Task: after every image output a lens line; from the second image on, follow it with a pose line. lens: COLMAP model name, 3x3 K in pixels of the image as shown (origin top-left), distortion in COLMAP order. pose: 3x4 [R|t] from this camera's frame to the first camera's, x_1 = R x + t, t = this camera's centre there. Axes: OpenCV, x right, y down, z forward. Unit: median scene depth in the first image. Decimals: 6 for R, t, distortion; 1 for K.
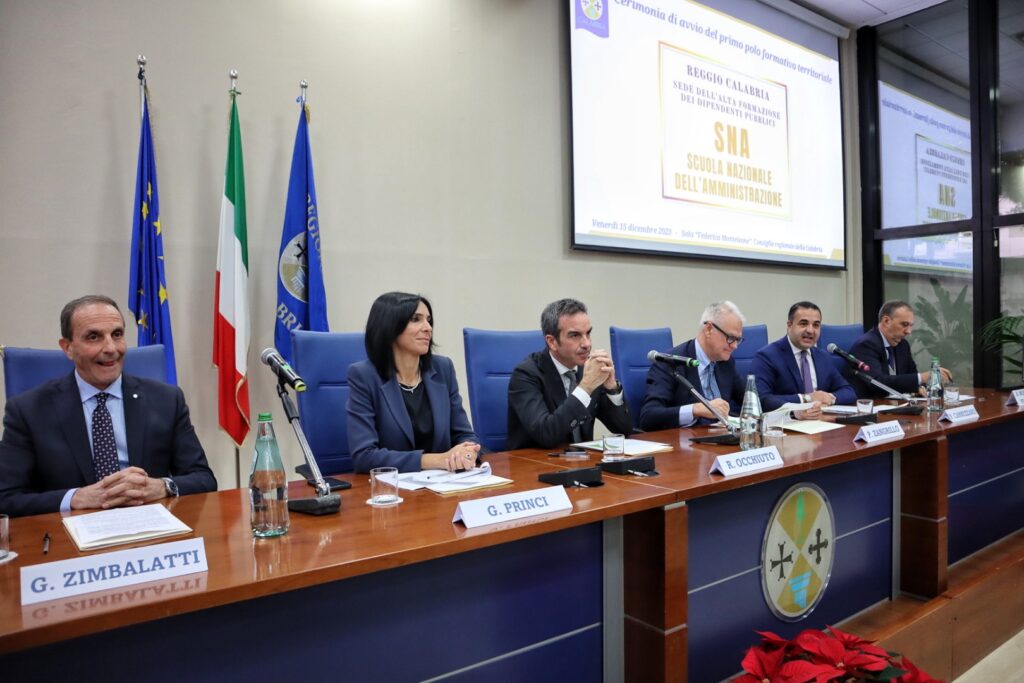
lens RADIAL K [[718.8, 0, 514.9], [0, 718.8, 340.7], [0, 0, 1]] dist [-0.122727, 0.070879]
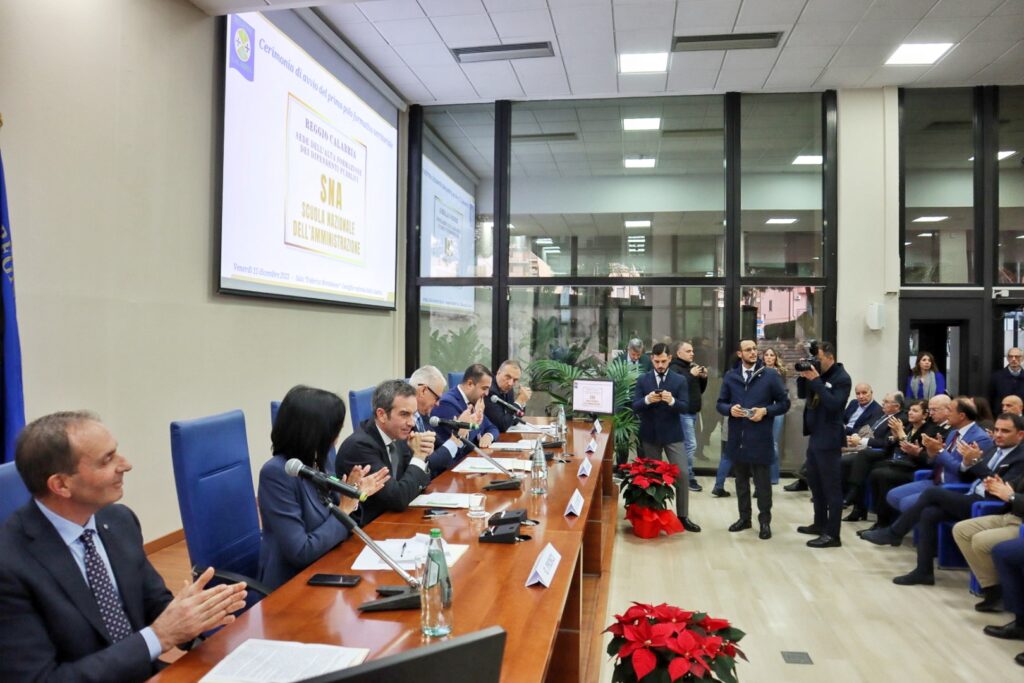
lens RADIAL K [[718.8, 0, 529.4], [0, 718.8, 339.1], [0, 0, 1]] dist [-0.122727, 0.070879]
pose [[0.697203, 0.017670, 0.716656, -0.300702], [-0.010368, 0.999840, -0.014567, -0.053180], [-0.716799, 0.002726, 0.697275, 0.023653]]
